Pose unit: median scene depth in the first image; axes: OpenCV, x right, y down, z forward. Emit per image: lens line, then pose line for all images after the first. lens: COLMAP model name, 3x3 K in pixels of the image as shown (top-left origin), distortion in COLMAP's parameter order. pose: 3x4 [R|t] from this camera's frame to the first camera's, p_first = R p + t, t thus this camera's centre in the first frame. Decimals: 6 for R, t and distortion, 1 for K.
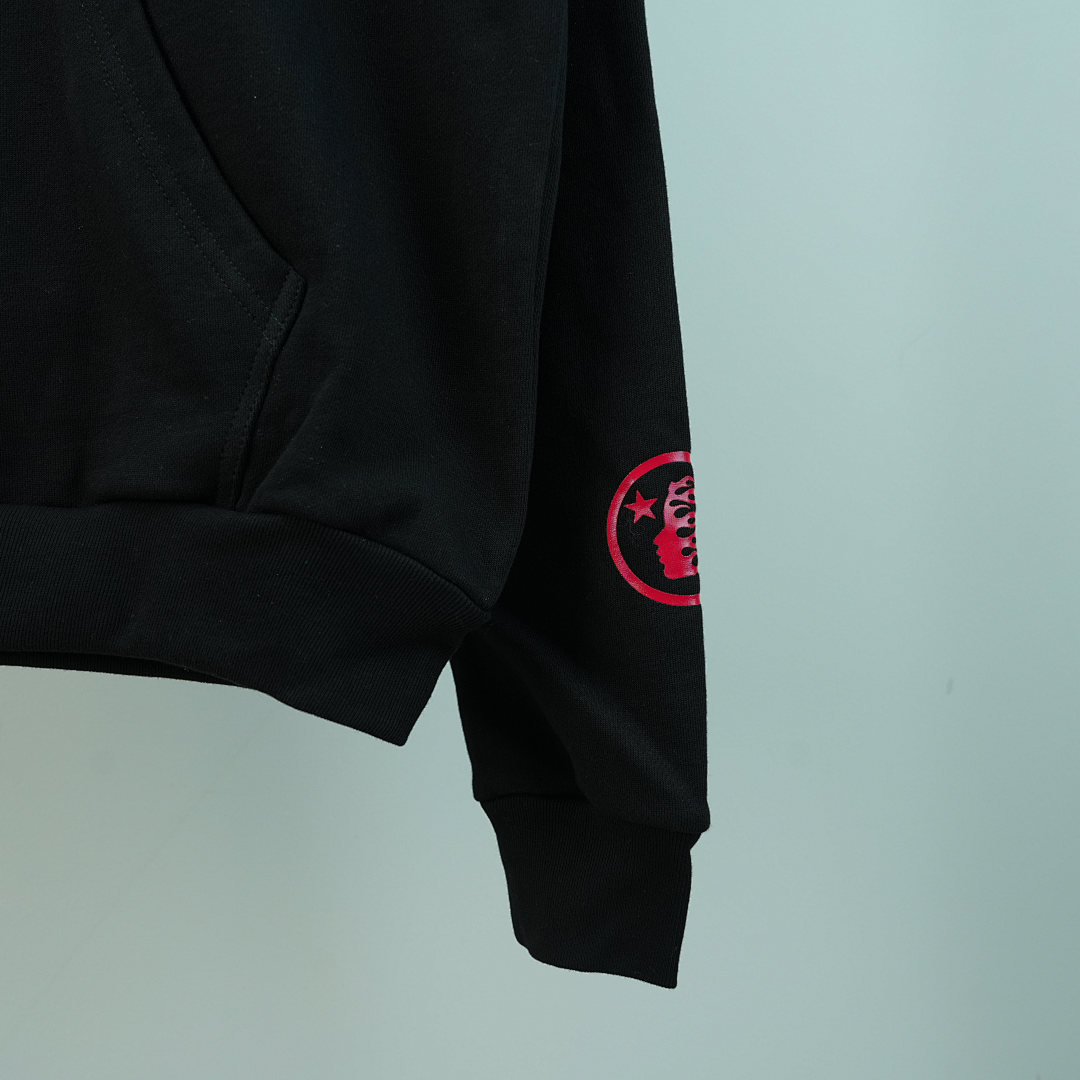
lens RADIAL K [[1073.8, 0, 485.1], [0, 1073.8, 540.4], [0, 0, 1]] dist [0.011353, 0.009761]
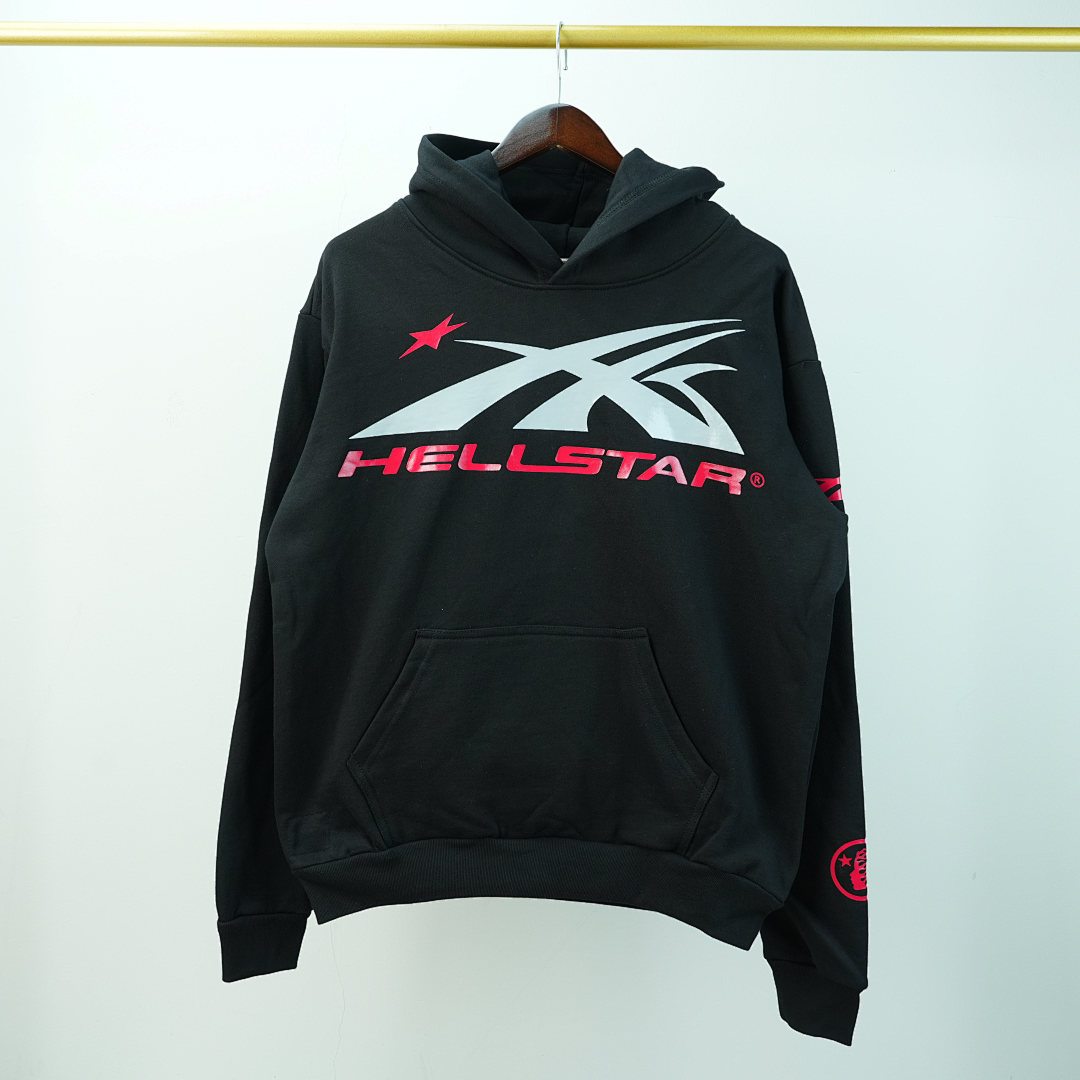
lens RADIAL K [[1038.8, 0, 540.0], [0, 1038.8, 540.0], [0, 0, 1]] dist [-0.007392, -0.005987]
pose [[0.995982, 0.028577, -0.084870, -0.384714], [-0.024665, 0.998600, 0.046785, -0.884018], [0.086088, -0.044504, 0.995293, -1.460681]]
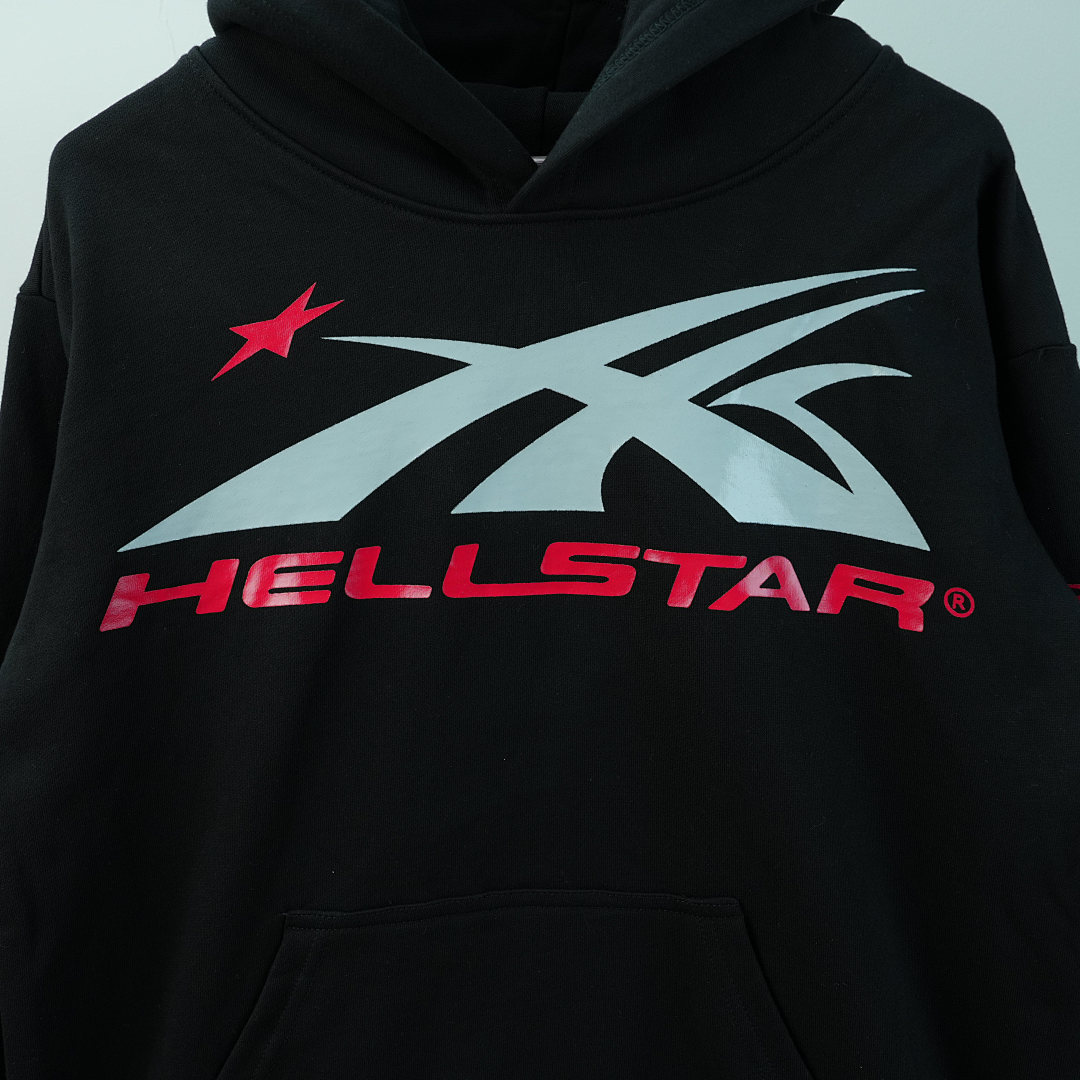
lens RADIAL K [[1120.0, 0, 540.0], [0, 1120.0, 540.0], [0, 0, 1]] dist [-0.013315, -0.000281]
pose [[0.995926, -0.013122, -0.089219, -0.445557], [0.022357, 0.994398, 0.103312, -1.129789], [0.087364, -0.104885, 0.990639, -0.300522]]
